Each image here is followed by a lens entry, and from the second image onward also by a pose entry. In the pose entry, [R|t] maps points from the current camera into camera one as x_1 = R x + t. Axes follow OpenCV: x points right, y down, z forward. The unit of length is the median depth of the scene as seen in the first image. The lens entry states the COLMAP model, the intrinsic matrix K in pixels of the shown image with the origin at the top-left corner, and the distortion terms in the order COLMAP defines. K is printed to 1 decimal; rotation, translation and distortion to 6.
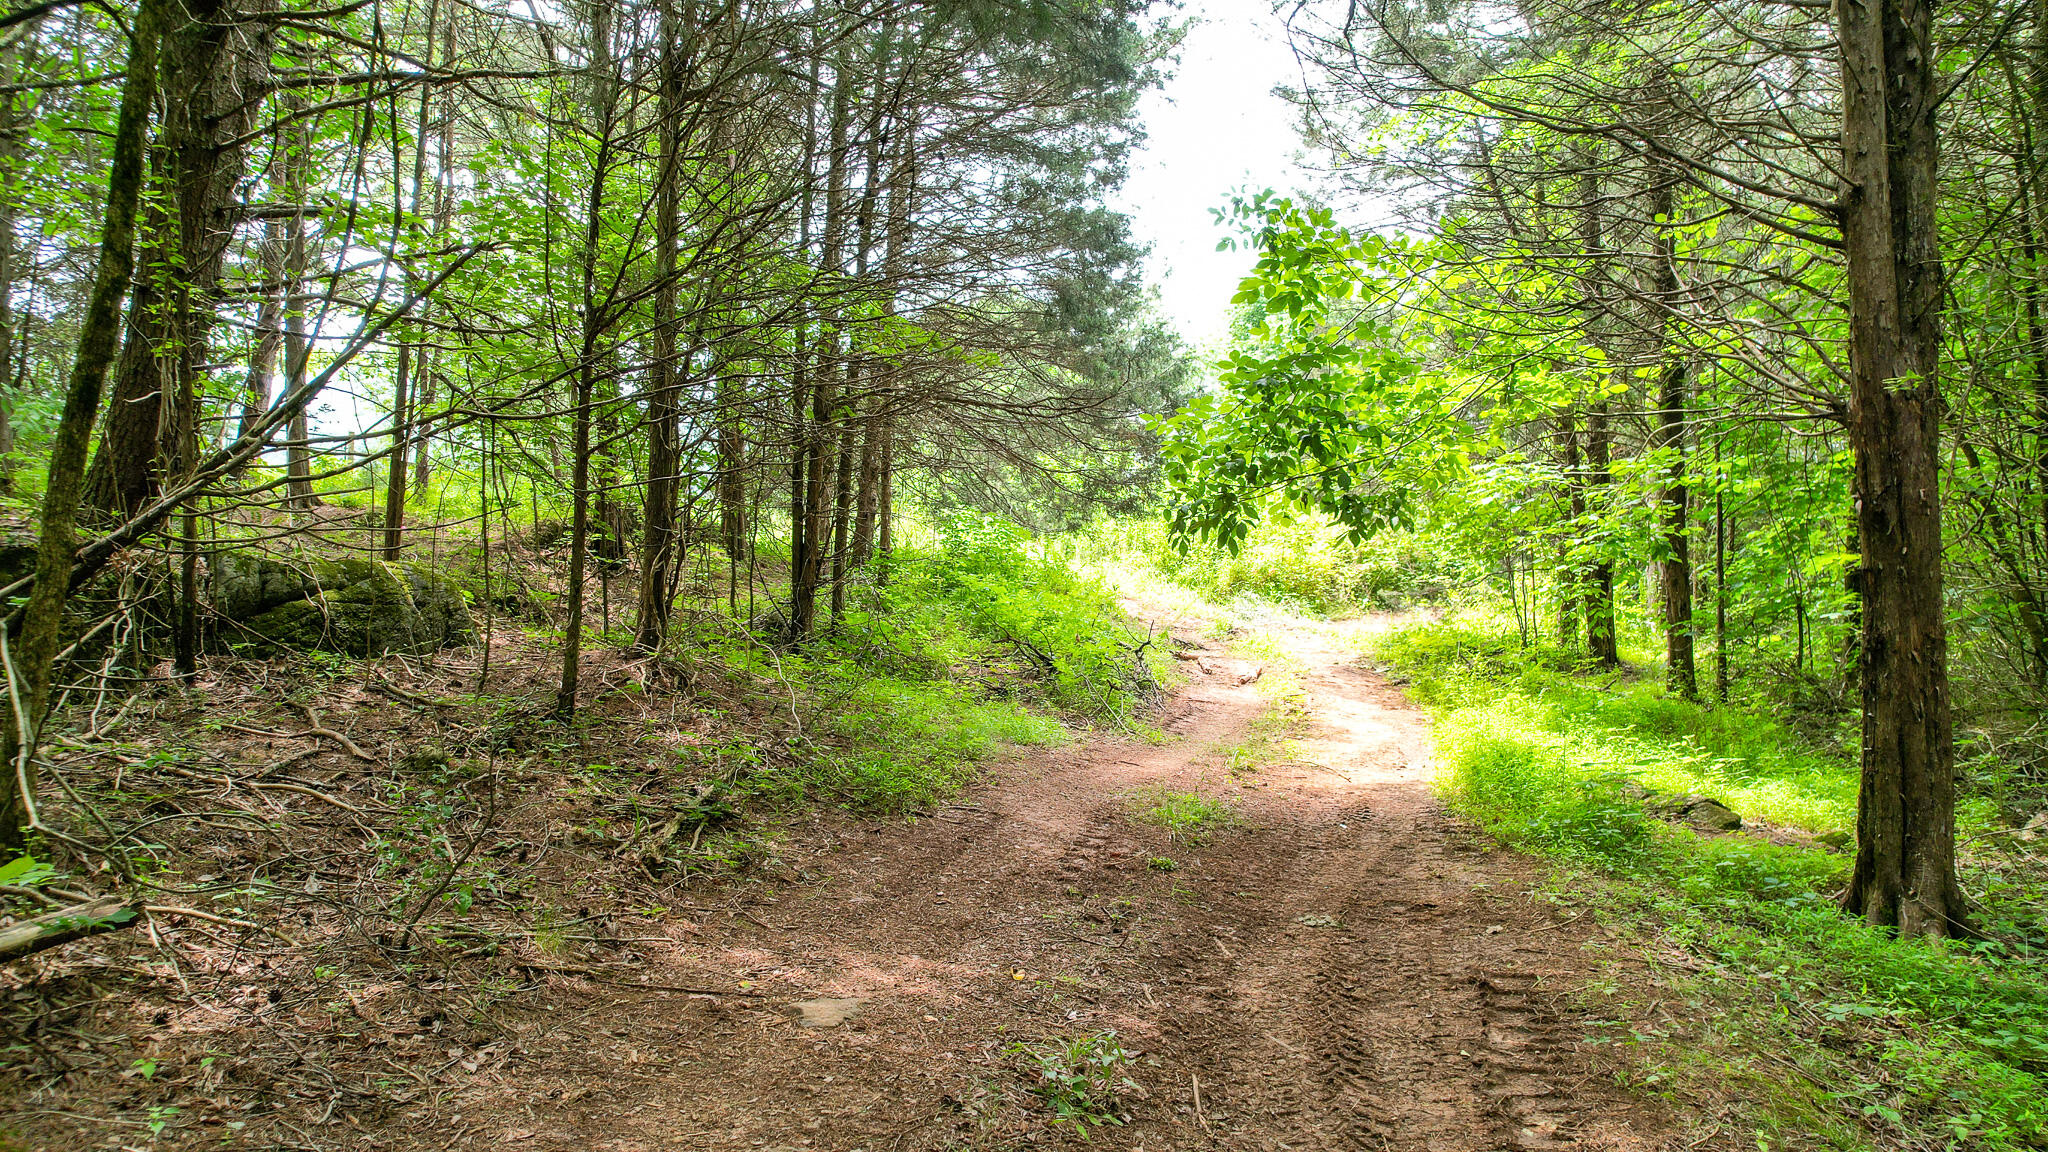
lens RADIAL K [[1307.5, 0, 1024.0], [0, 1307.5, 578.6], [0, 0, 1]] dist [-0.023815, 0.005776]
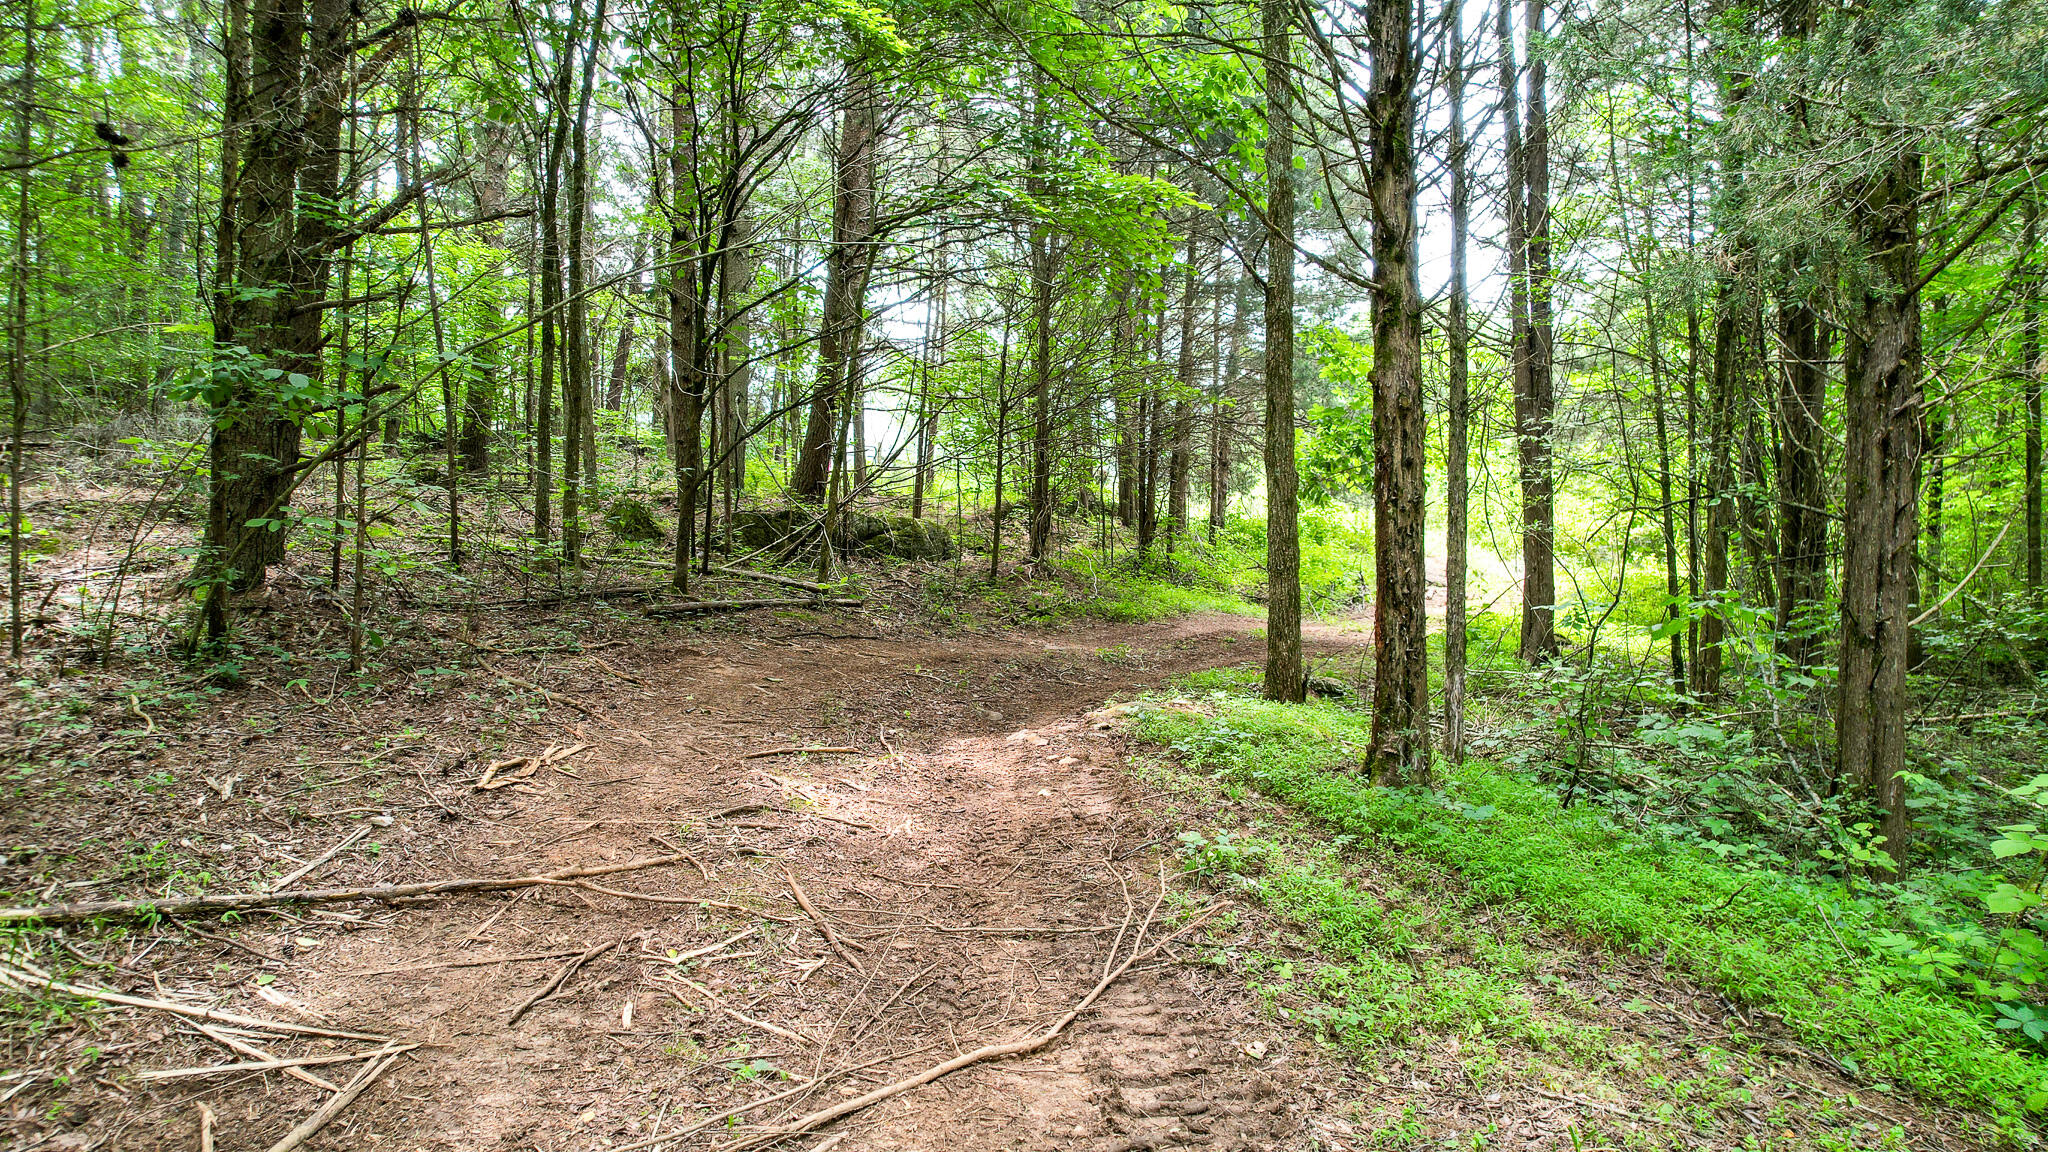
lens RADIAL K [[1307.5, 0, 1023.8], [0, 1307.5, 573.4], [0, 0, 1]] dist [-0.023815, 0.005776]
pose [[0.936019, -0.000543, -0.351949, 0.429015], [0.002257, 0.999988, 0.004459, 0.069187], [0.351942, -0.004968, 0.936009, -0.950204]]
